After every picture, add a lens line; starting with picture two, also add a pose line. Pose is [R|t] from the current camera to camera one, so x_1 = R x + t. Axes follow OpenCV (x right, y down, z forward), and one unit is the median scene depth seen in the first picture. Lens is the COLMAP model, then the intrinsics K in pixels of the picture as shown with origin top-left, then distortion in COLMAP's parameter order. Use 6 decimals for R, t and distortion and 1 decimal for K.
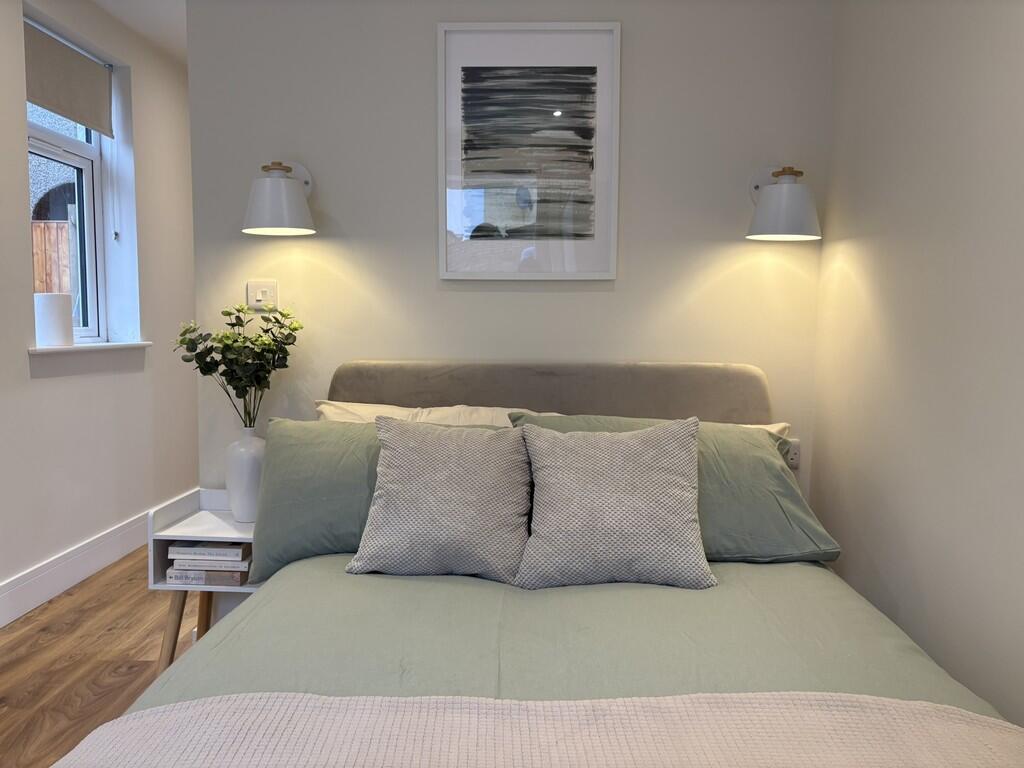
lens RADIAL K [[770.0, 0, 512.0], [0, 770.0, 384.0], [0, 0, 1]] dist [0.035619, -0.005955]
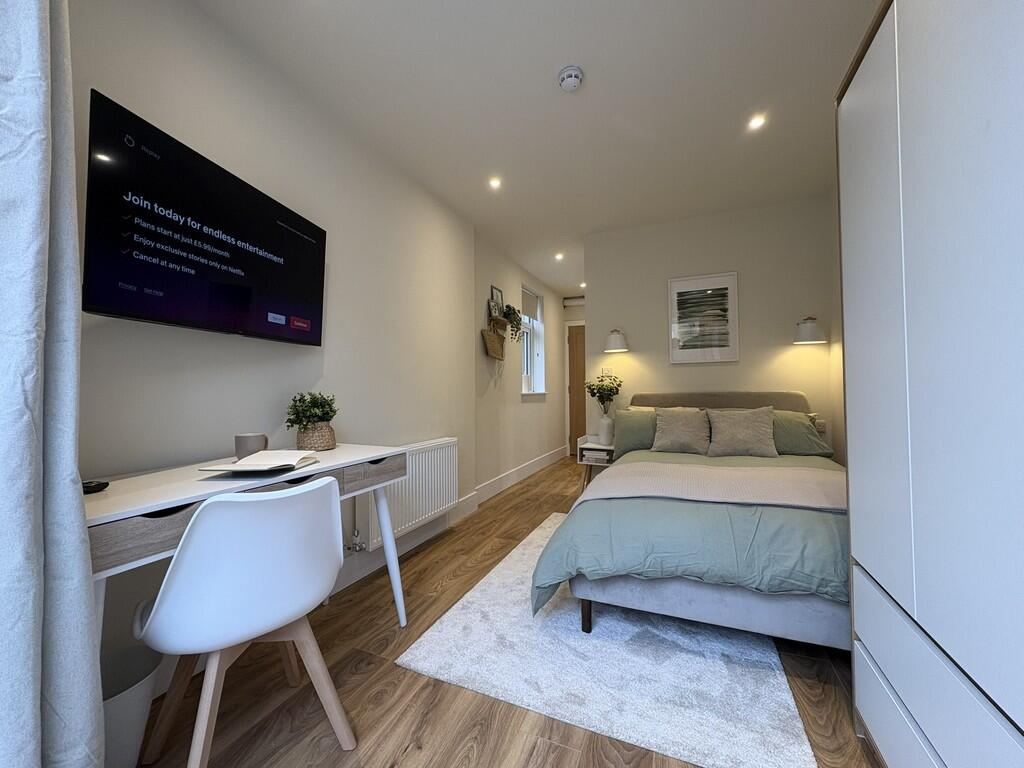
lens RADIAL K [[405.4, 0, 512.0], [0, 405.4, 384.0], [0, 0, 1]] dist [0.001807, 0.000926]
pose [[0.927456, -0.024801, -0.373109, -0.080223], [-0.010914, 0.995578, -0.093307, 0.090847], [0.373773, 0.090610, 0.923084, -0.641533]]
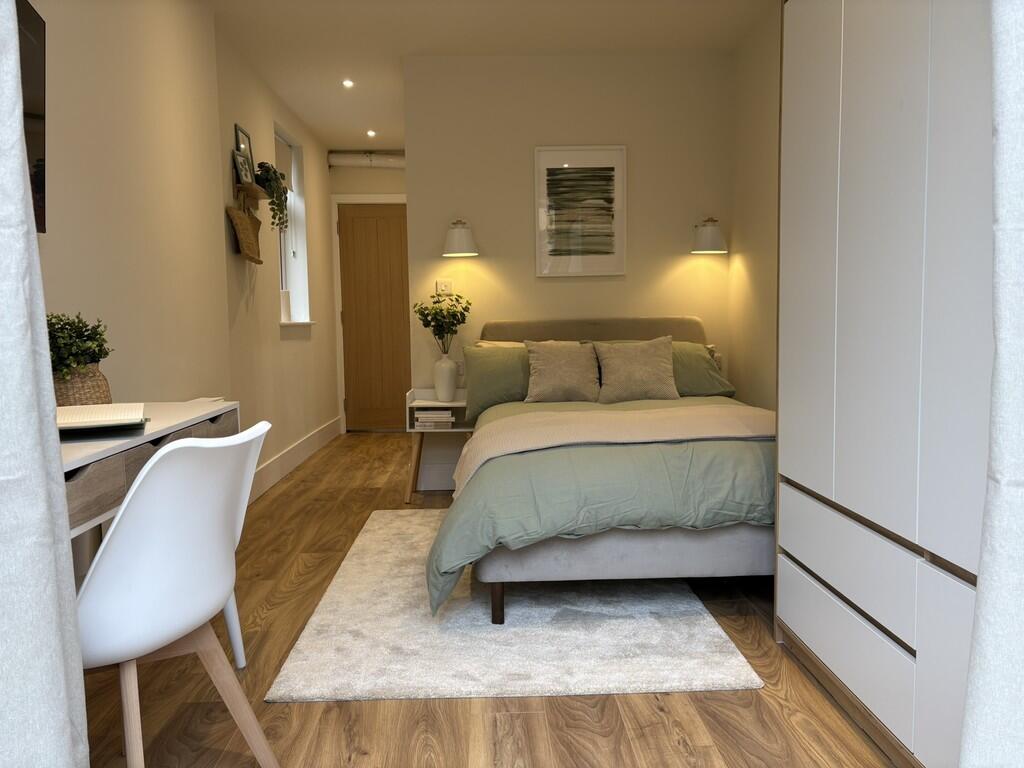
lens RADIAL K [[770.0, 0, 512.0], [0, 770.0, 384.0], [0, 0, 1]] dist [0.035619, -0.005955]
pose [[0.998120, -0.028551, 0.054242, -0.278788], [0.028307, 0.999585, 0.005273, 0.127057], [-0.054370, -0.003727, 0.998514, -0.971895]]
